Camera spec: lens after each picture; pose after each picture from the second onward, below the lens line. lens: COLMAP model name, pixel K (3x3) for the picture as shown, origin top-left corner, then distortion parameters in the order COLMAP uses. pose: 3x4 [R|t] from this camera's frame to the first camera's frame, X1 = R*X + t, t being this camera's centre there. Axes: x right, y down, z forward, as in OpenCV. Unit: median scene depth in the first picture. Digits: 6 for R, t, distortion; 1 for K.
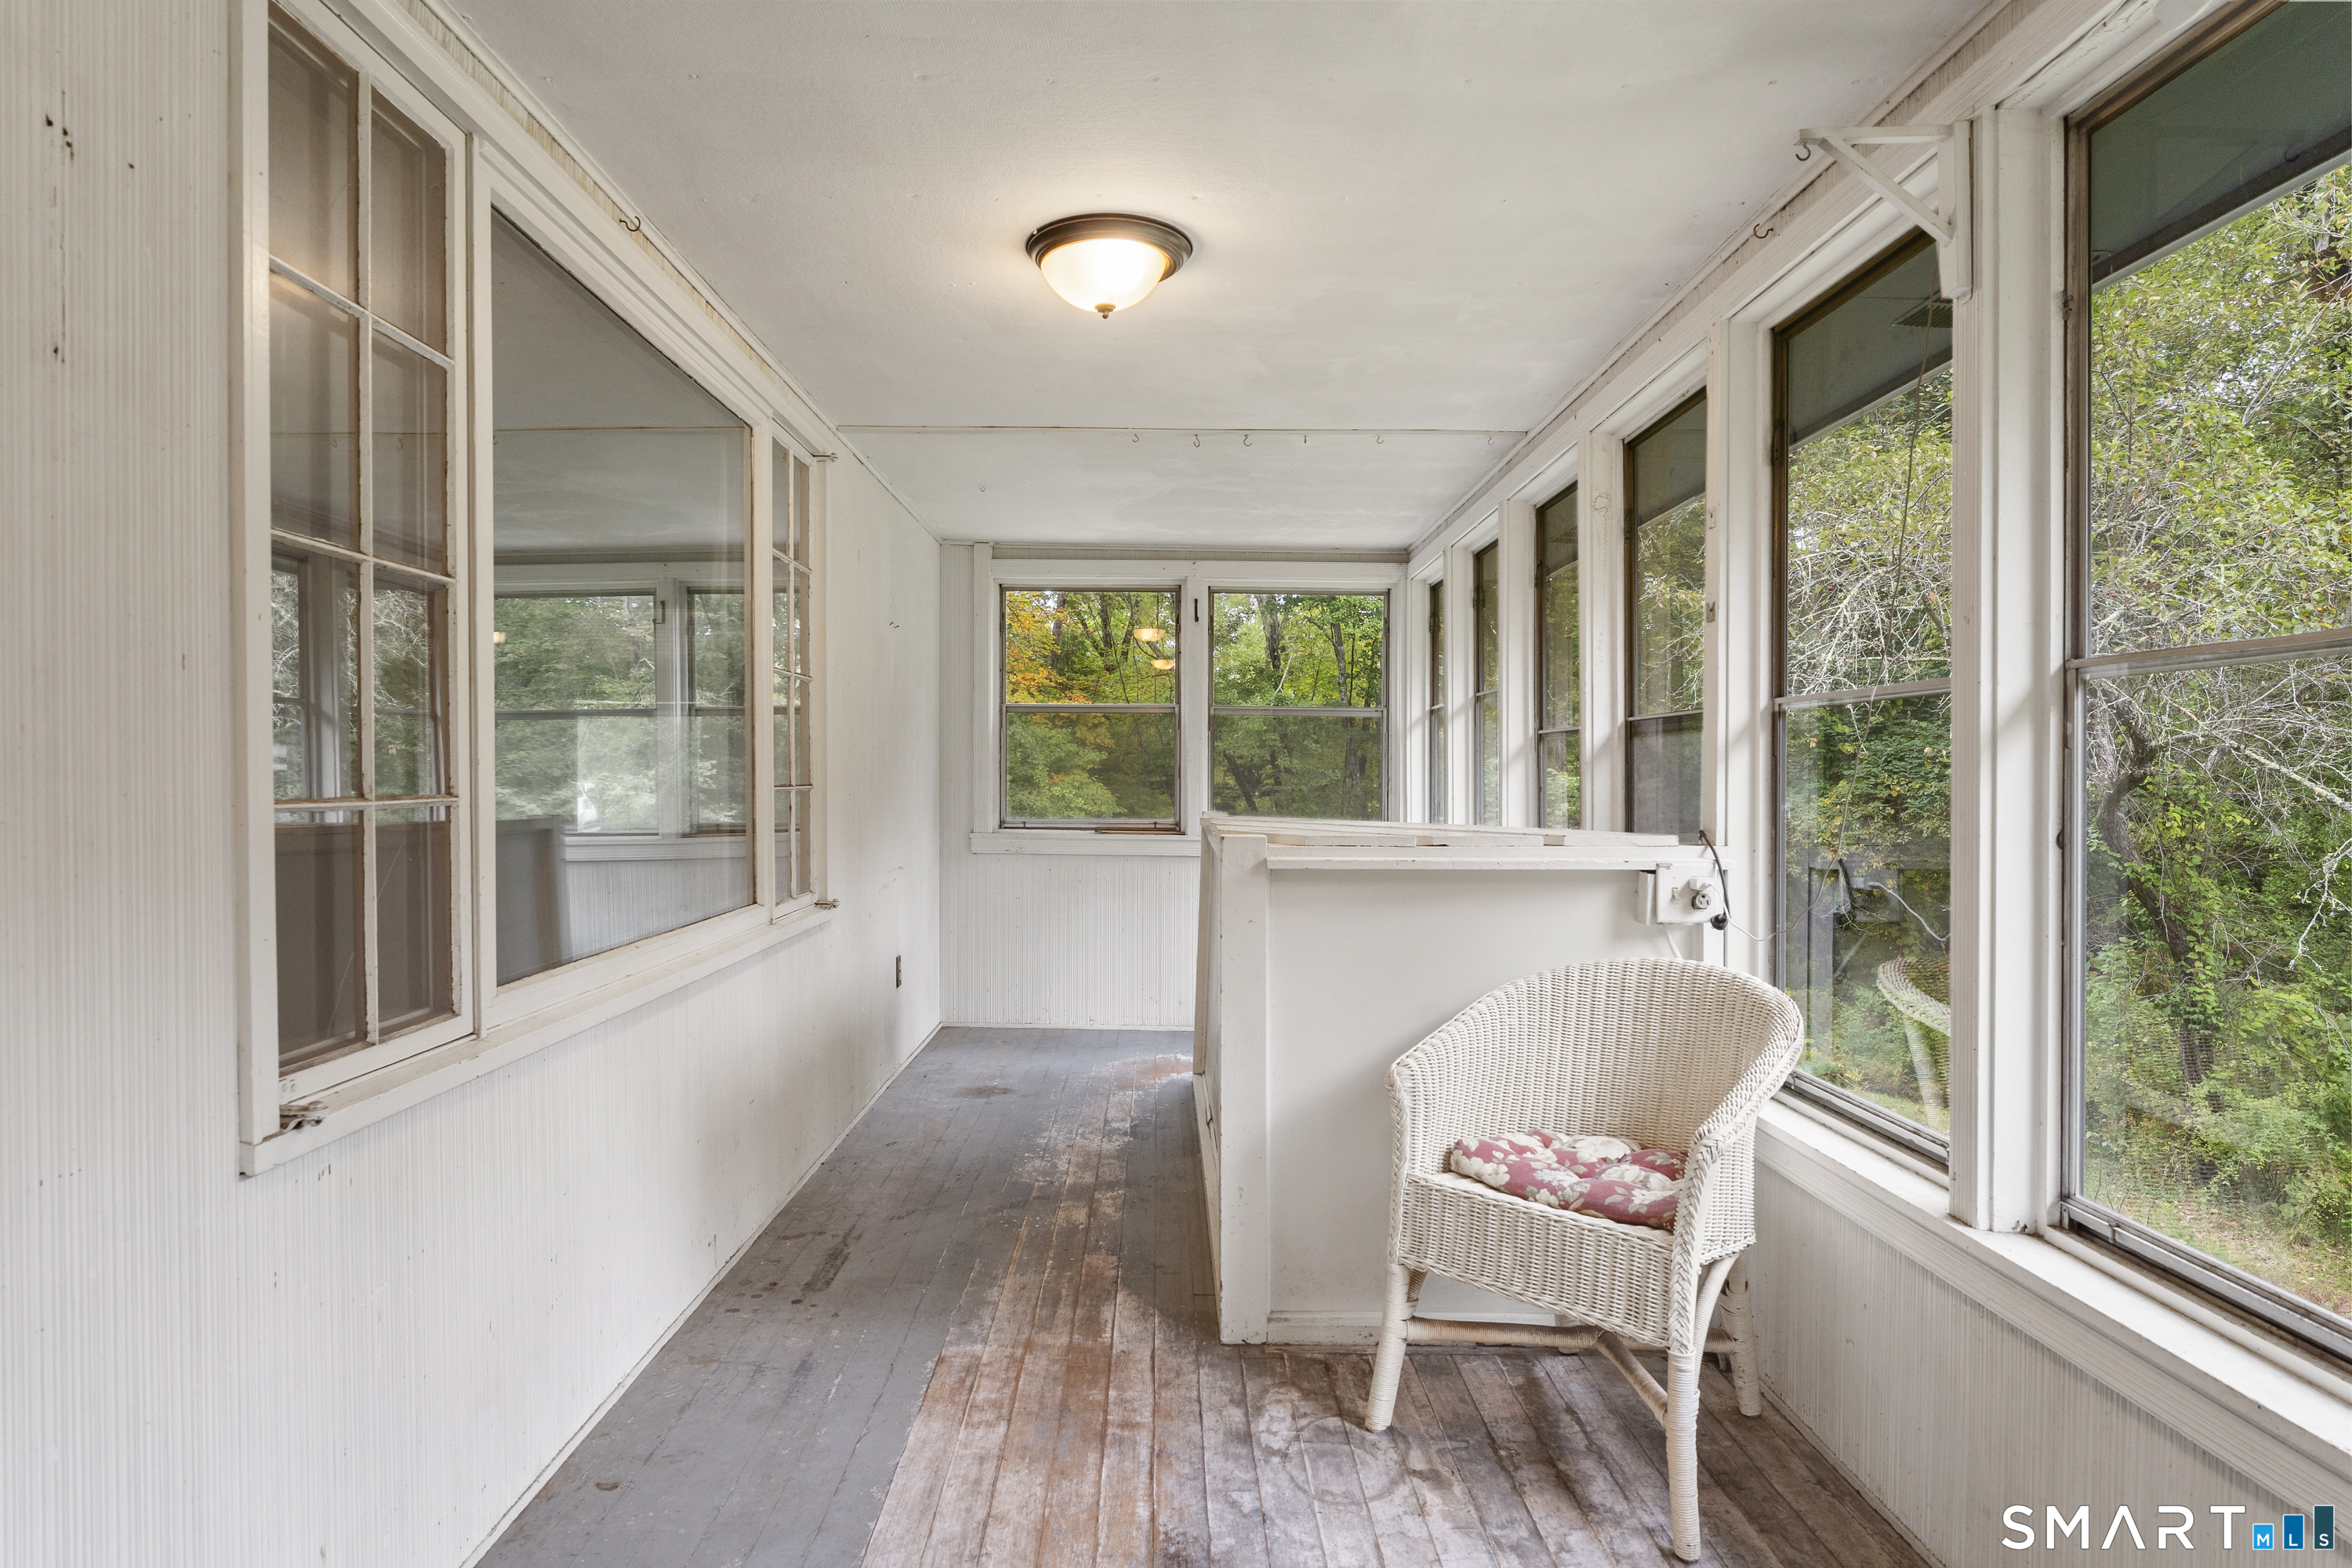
lens RADIAL K [[1296.7, 0, 1168.0], [0, 1296.7, 787.8], [0, 0, 1]] dist [-0.012123, 0.000354]
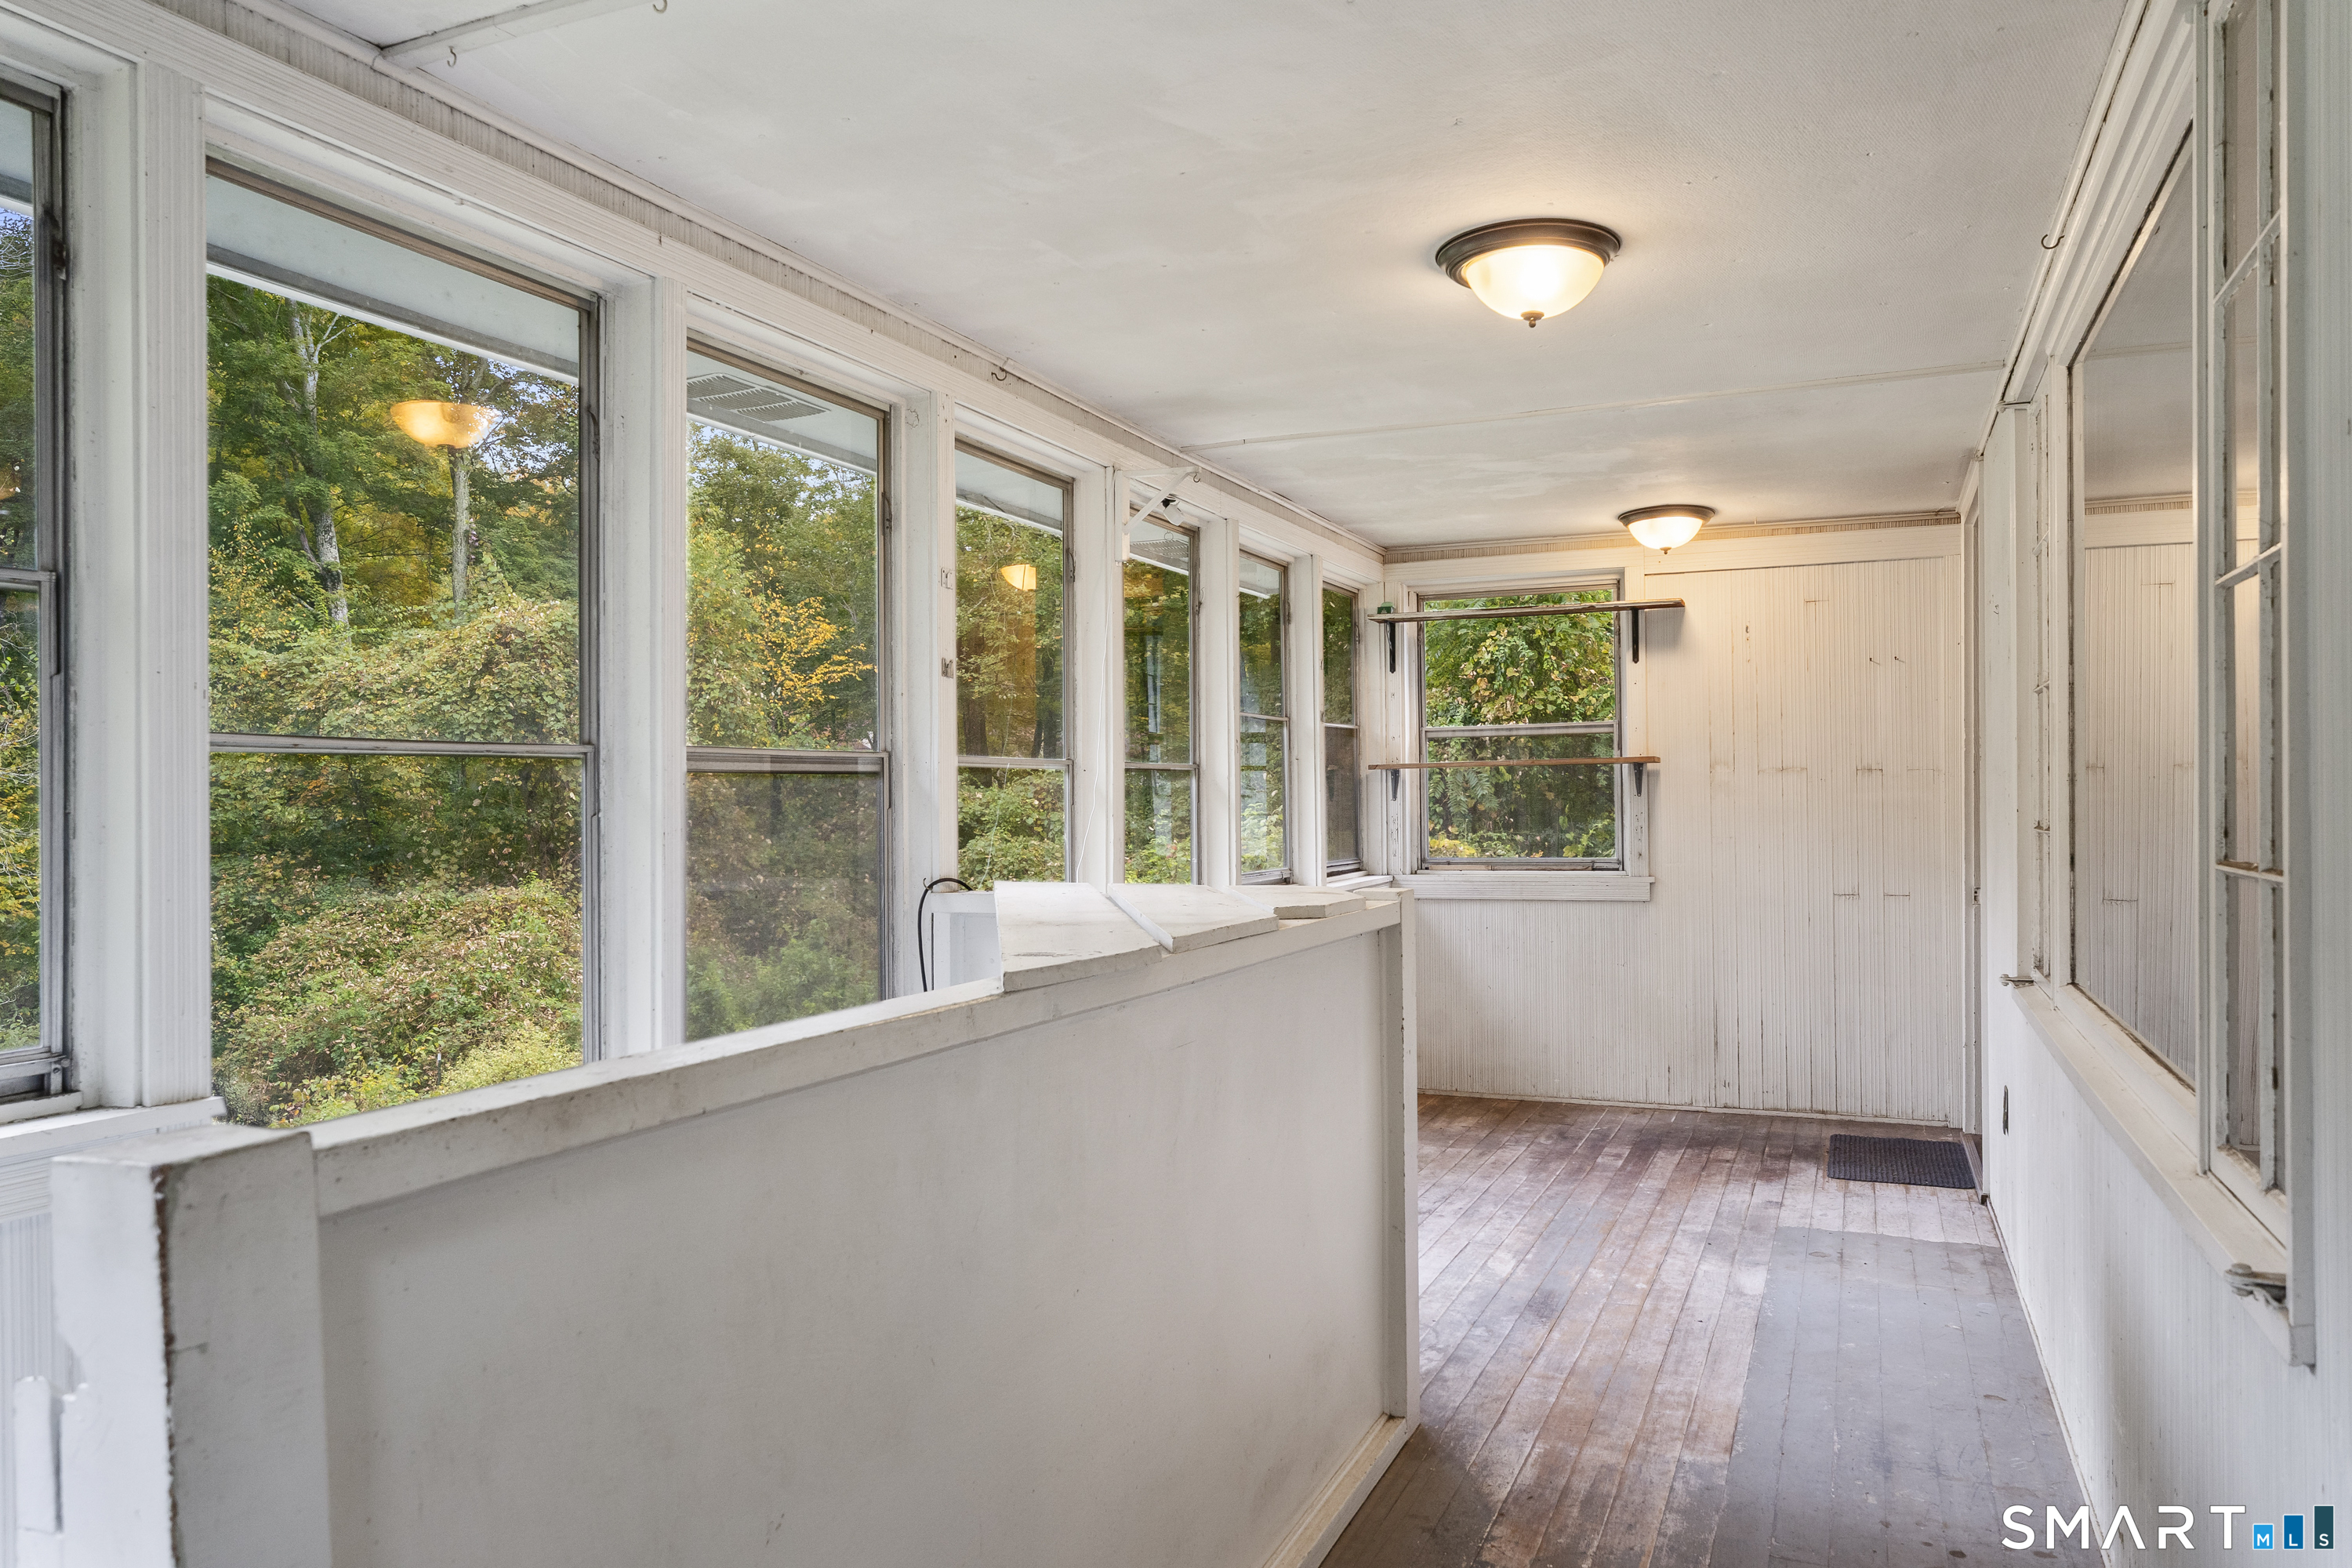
lens RADIAL K [[1633.1, 0, 1182.7], [0, 1633.1, 786.2], [0, 0, 1]] dist [-0.006086, 0.009993]
pose [[-0.918236, 0.011979, 0.395852, -0.299382], [0.015196, 0.999872, 0.004991, -0.046943], [-0.395741, 0.010598, -0.918301, 2.334127]]
